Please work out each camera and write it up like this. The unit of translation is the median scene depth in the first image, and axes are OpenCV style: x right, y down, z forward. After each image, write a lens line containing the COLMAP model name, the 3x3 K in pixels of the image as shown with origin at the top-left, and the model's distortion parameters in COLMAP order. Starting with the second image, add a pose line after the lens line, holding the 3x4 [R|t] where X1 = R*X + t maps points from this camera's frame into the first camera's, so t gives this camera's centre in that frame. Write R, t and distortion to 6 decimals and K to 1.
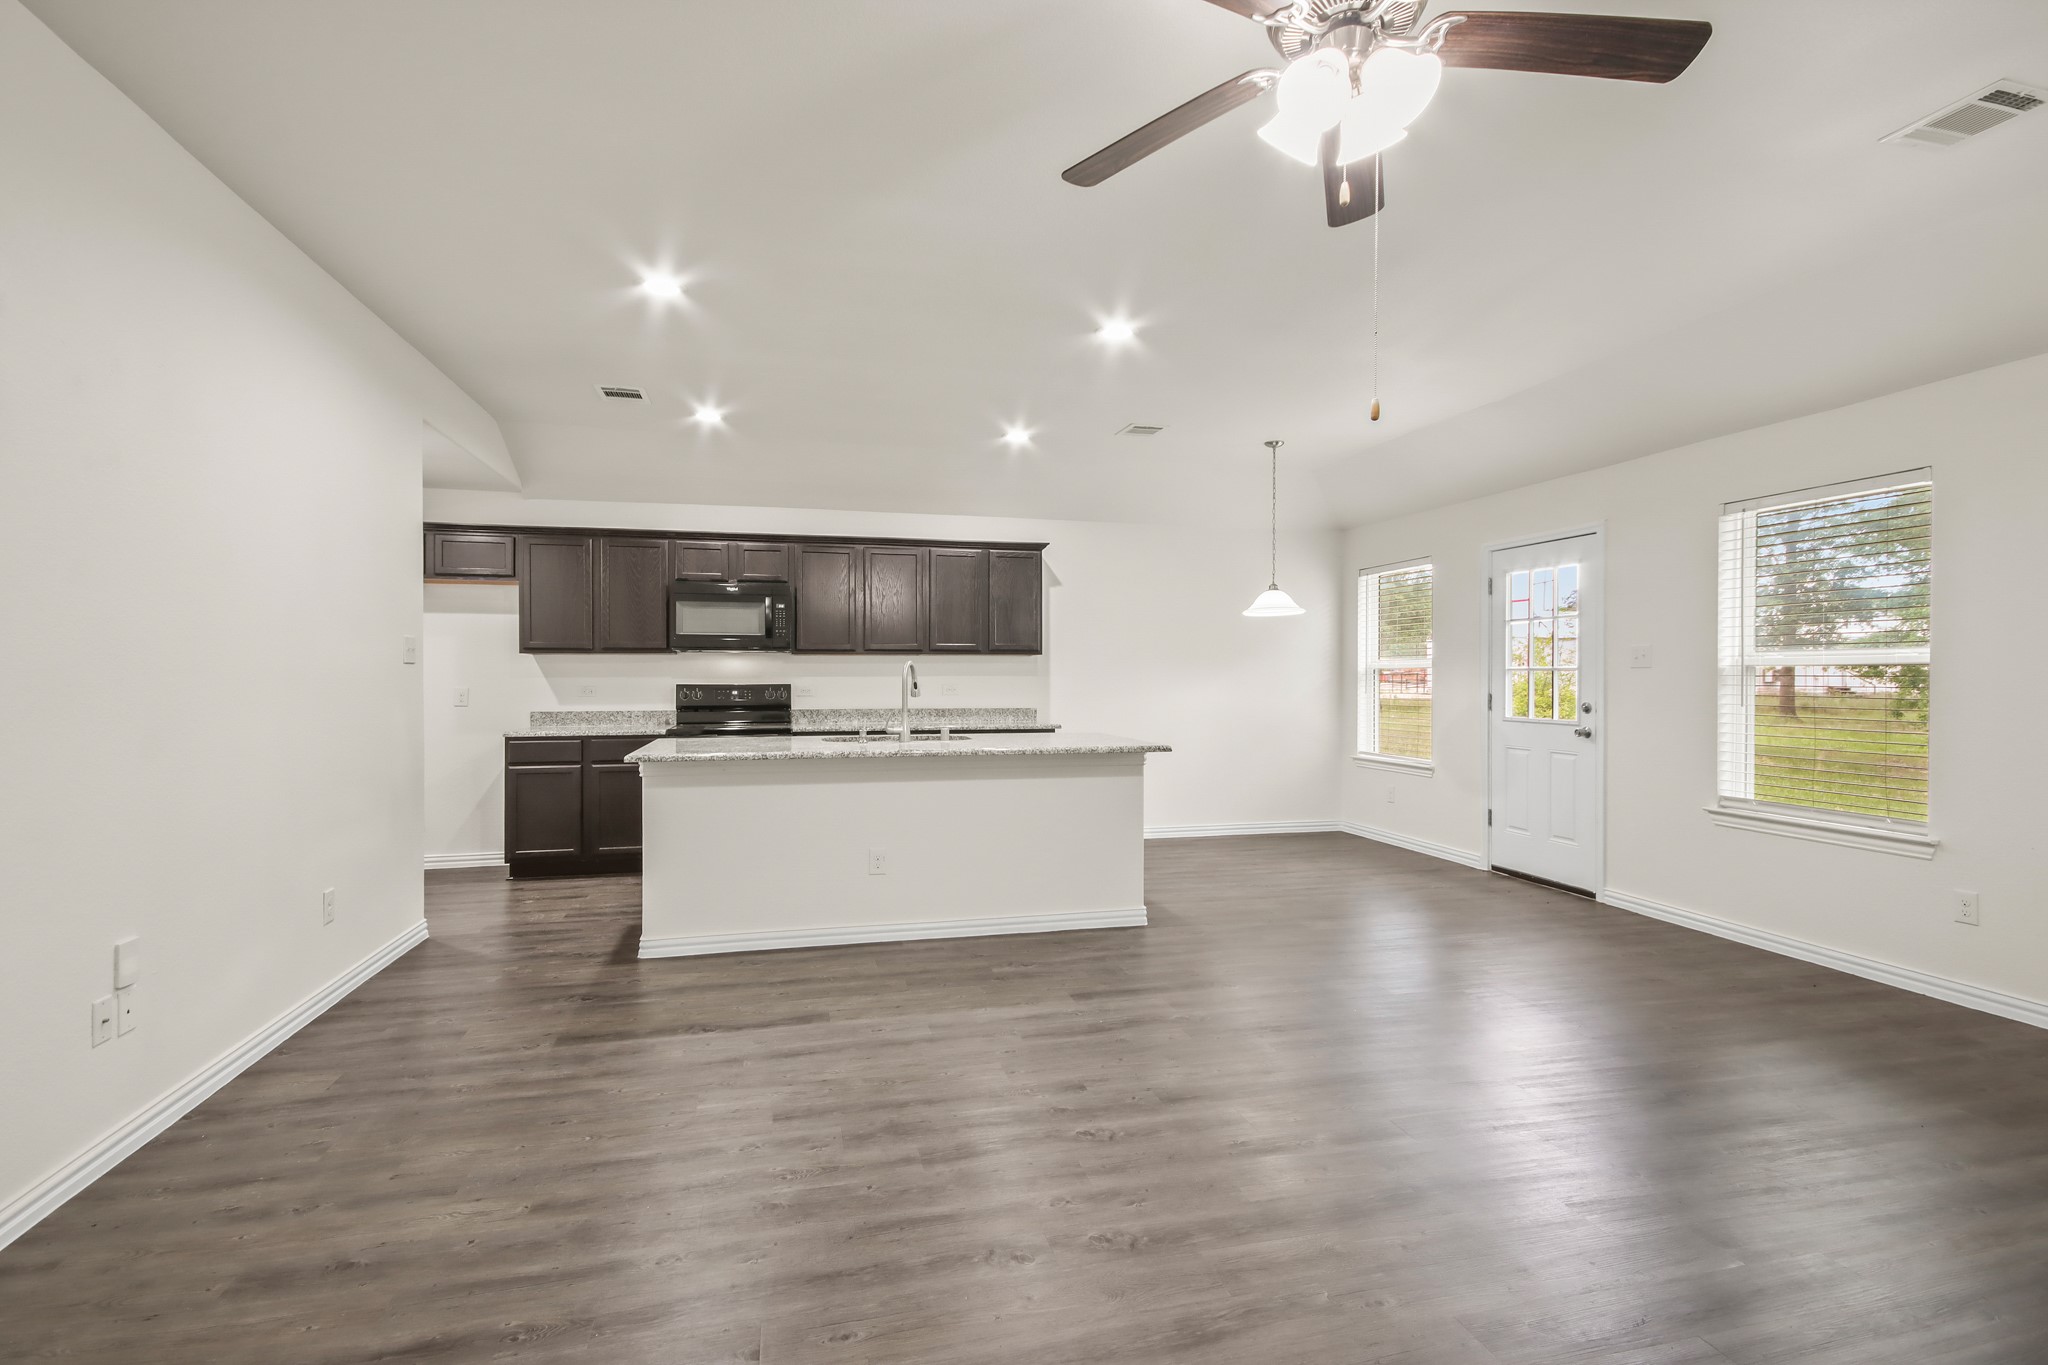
lens RADIAL K [[947.9, 0, 1017.1], [0, 947.9, 678.4], [0, 0, 1]] dist [0.004336, -0.000163]
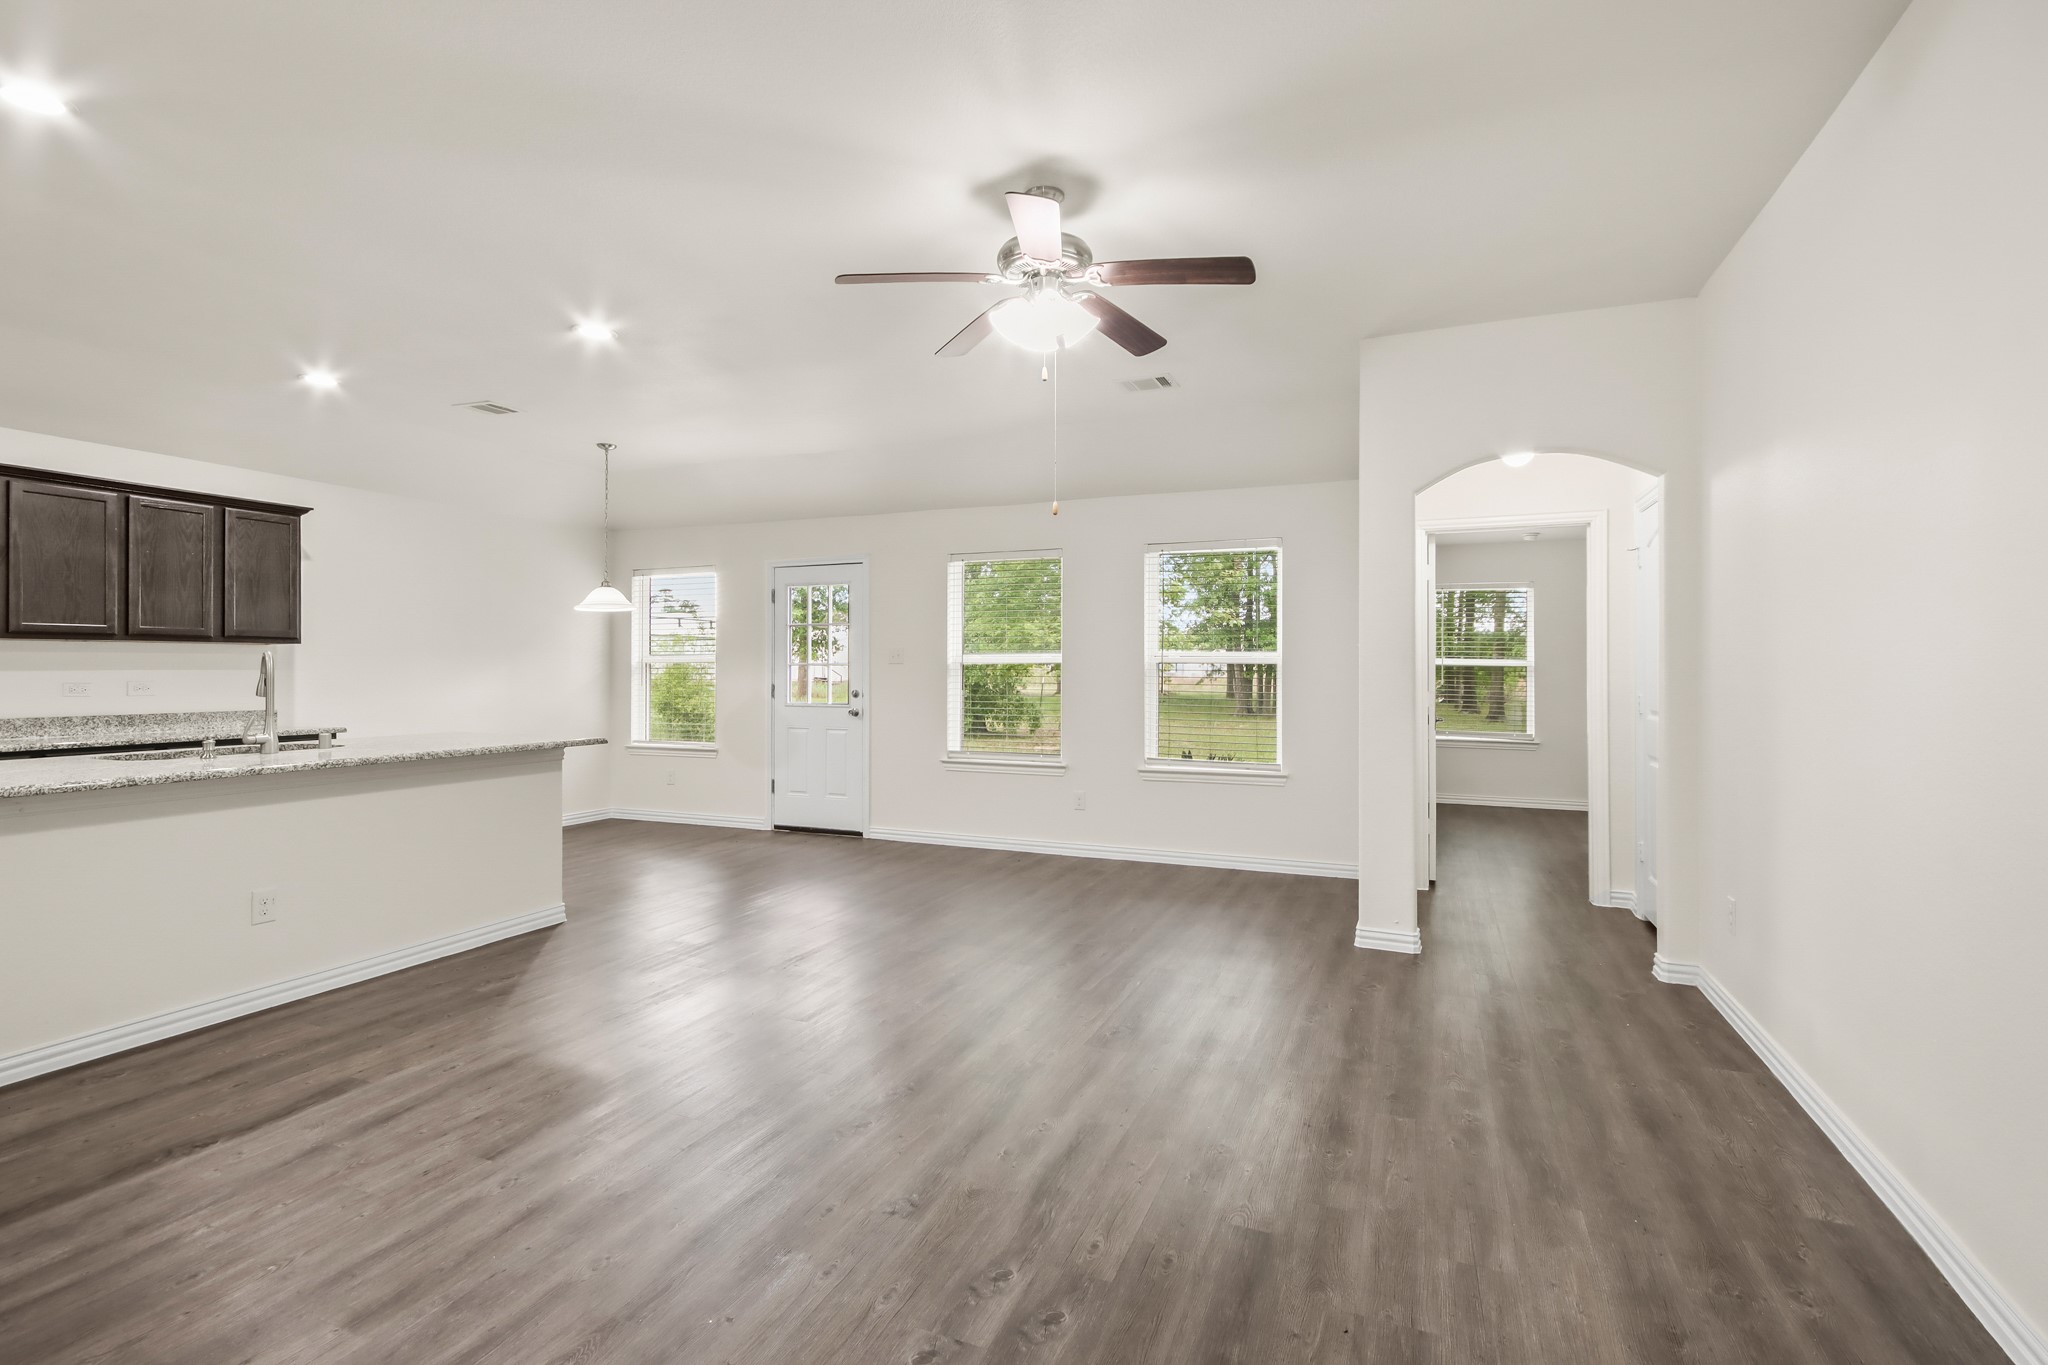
lens RADIAL K [[957.9, 0, 1008.4], [0, 957.9, 659.3], [0, 0, 1]] dist [0.034934, -0.018324]
pose [[0.602357, 0.008791, 0.798179, -0.304073], [0.001211, 0.999928, -0.011927, -0.000827], [-0.798226, 0.008151, 0.602303, 0.015957]]
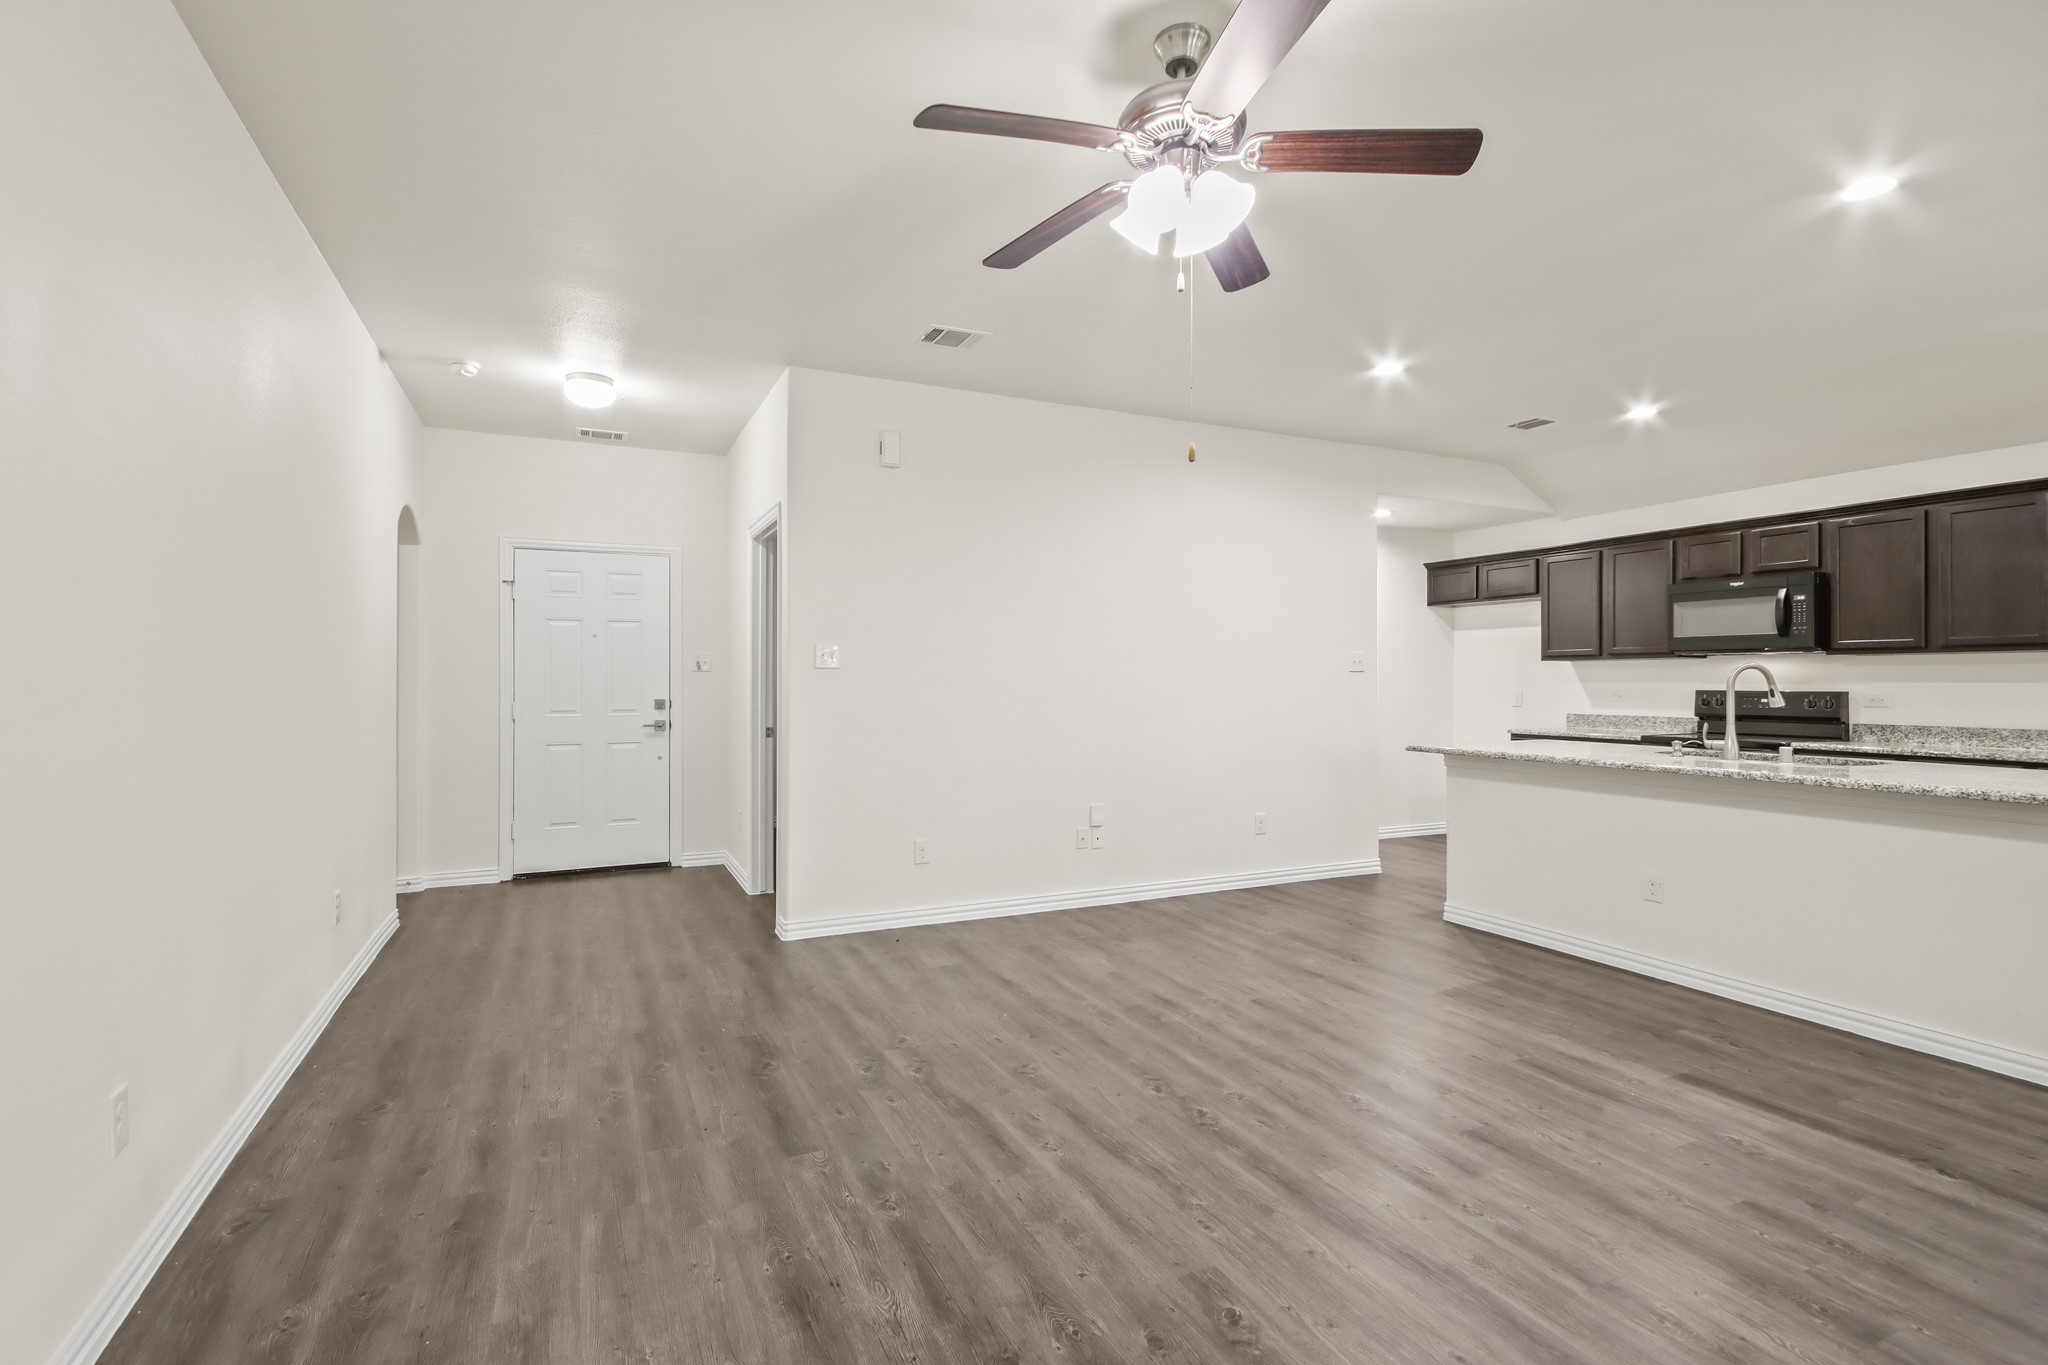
lens RADIAL K [[937.6, 0, 1018.4], [0, 937.6, 681.8], [0, 0, 1]] dist [0.012034, -0.000903]
pose [[0.197453, 0.000920, -0.980312, 0.442916], [-0.002948, 0.999996, 0.000345, -0.000283], [0.980308, 0.002821, 0.197455, 0.168595]]
